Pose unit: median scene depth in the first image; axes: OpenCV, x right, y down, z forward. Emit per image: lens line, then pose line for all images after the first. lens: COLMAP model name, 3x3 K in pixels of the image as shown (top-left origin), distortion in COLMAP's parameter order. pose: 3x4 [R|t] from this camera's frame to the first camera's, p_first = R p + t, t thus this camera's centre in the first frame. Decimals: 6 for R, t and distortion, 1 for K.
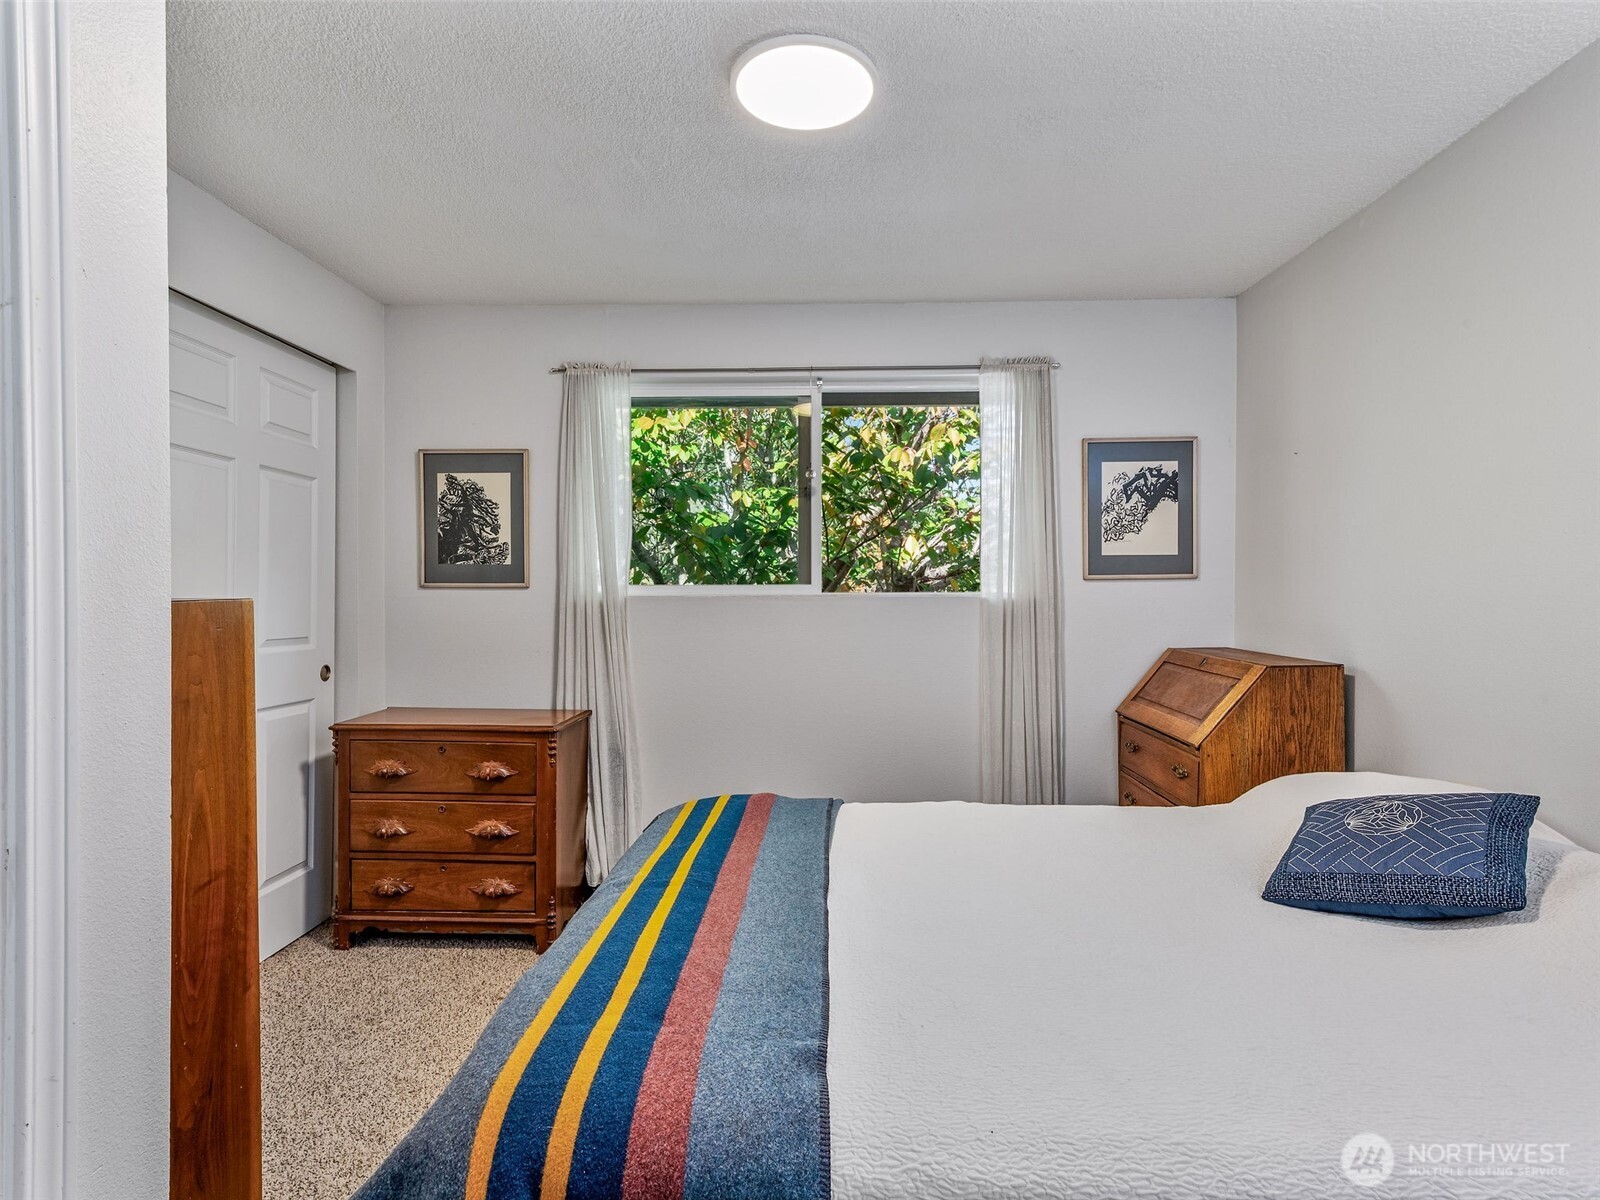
lens RADIAL K [[812.7, 0, 800.0], [0, 812.7, 600.0], [0, 0, 1]] dist [0.010188, -0.000348]
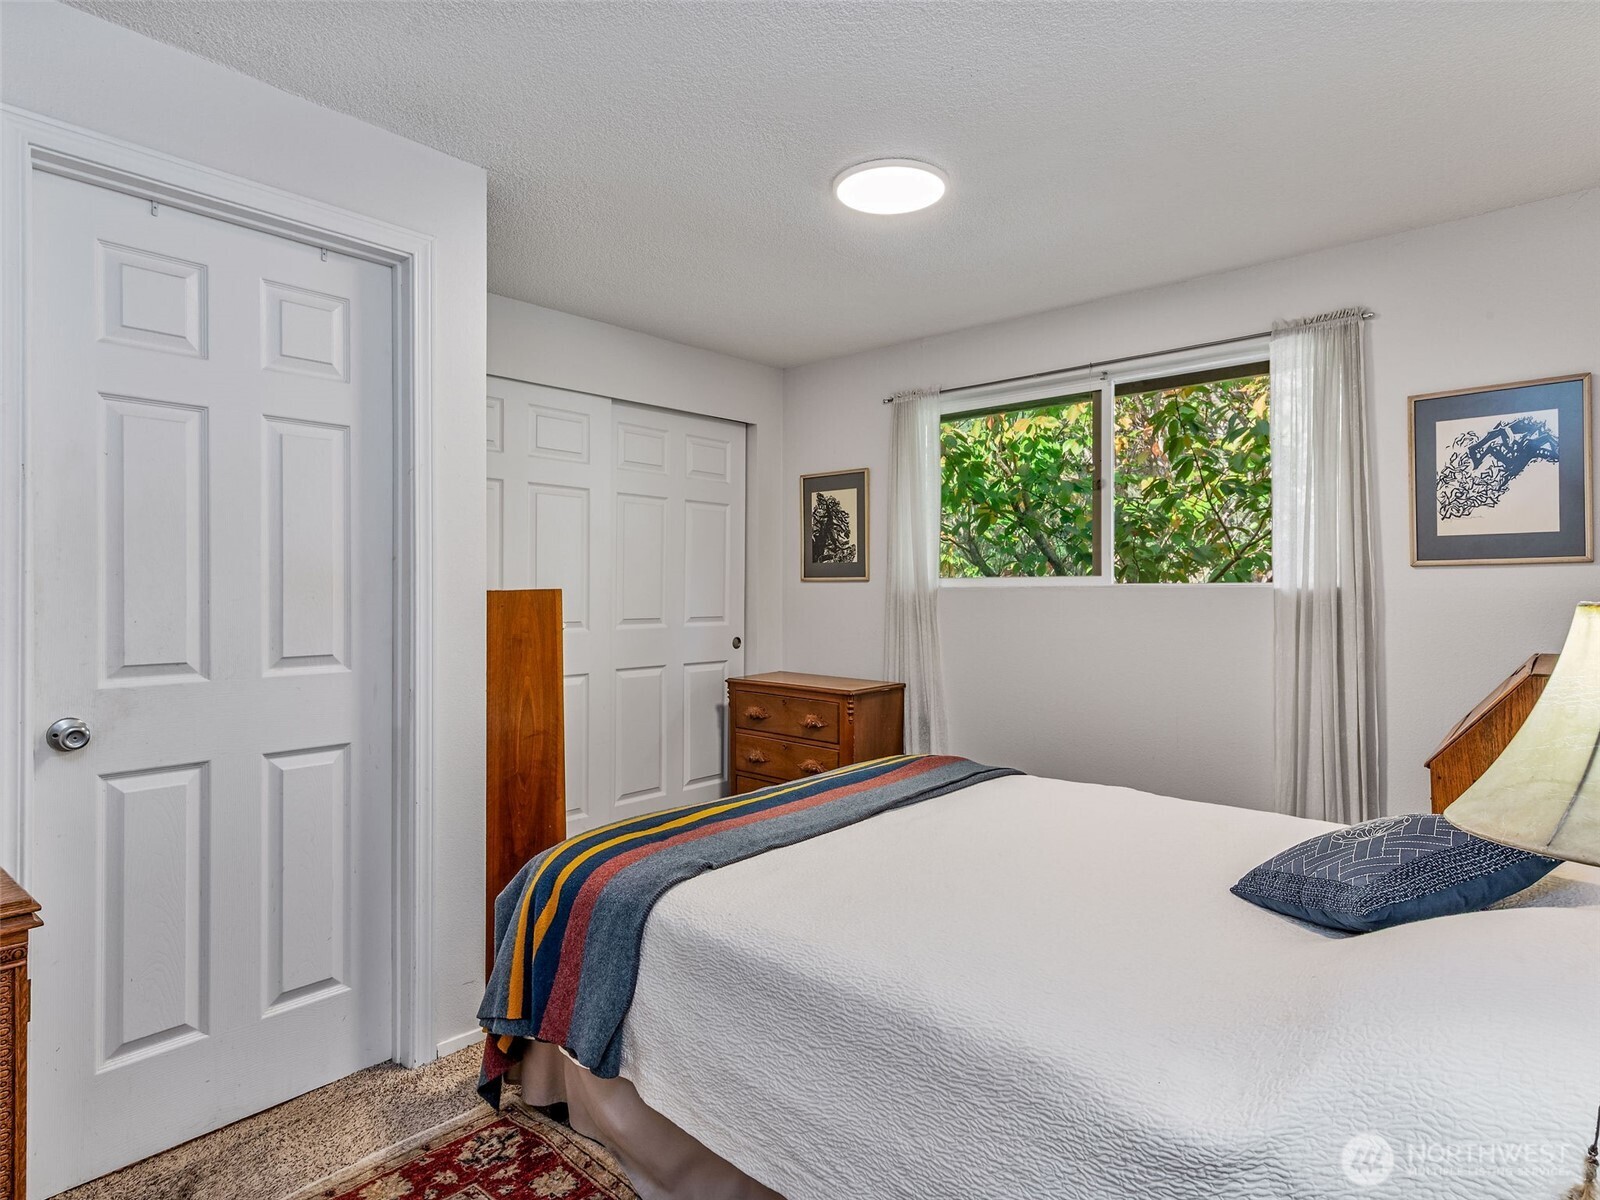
lens RADIAL K [[857.6, 0, 798.0], [0, 857.6, 585.3], [0, 0, 1]] dist [0.002079, 0.000164]
pose [[0.775696, -0.004038, -0.631094, 0.417089], [-0.001030, 0.999970, -0.007664, 0.001894], [0.631106, 0.006594, 0.775668, -0.072655]]
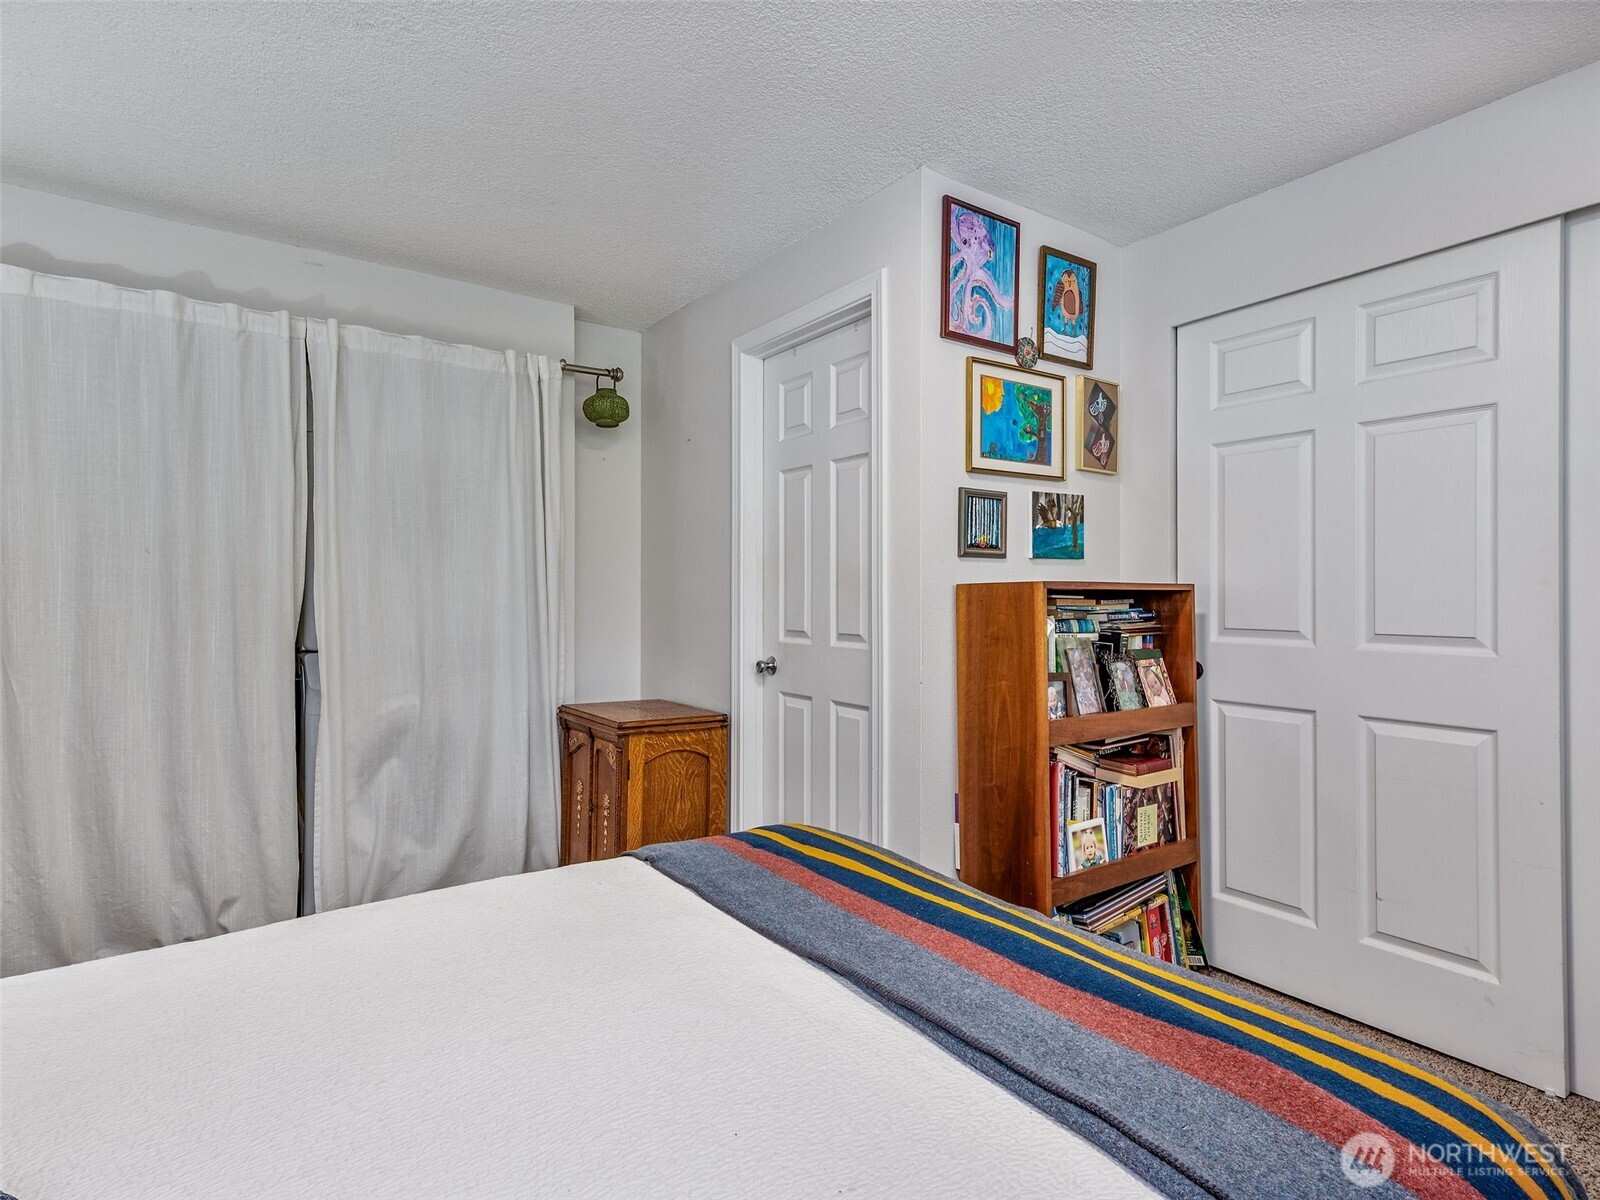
lens RADIAL K [[812.7, 0, 800.0], [0, 812.7, 600.0], [0, 0, 1]] dist [0.010188, -0.000348]
pose [[-0.782327, 0.002140, -0.622864, 0.266208], [-0.003020, 0.999969, 0.007229, 0.009897], [0.622860, 0.007537, -0.782297, 0.816311]]
